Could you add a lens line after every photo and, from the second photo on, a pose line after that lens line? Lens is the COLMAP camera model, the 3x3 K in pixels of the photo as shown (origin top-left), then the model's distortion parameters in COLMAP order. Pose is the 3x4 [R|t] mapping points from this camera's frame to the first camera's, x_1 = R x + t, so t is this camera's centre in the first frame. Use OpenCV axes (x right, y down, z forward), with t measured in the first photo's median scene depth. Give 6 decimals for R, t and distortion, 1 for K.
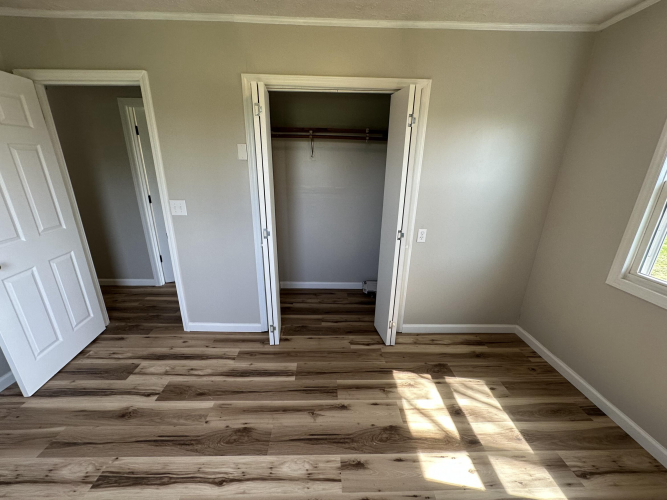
lens RADIAL K [[266.1, 0, 332.4], [0, 266.1, 250.1], [0, 0, 1]] dist [-0.001147, 0.000335]
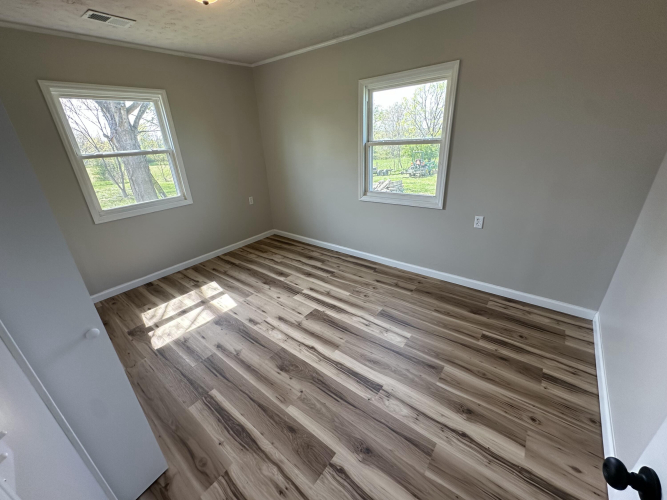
lens RADIAL K [[266.1, 0, 332.4], [0, 266.1, 250.1], [0, 0, 1]] dist [-0.001147, 0.000335]
pose [[-0.768409, -0.238485, 0.593863, -1.032279], [0.226644, 0.766413, 0.601036, -0.393264], [-0.598482, 0.596437, -0.534867, 1.118554]]
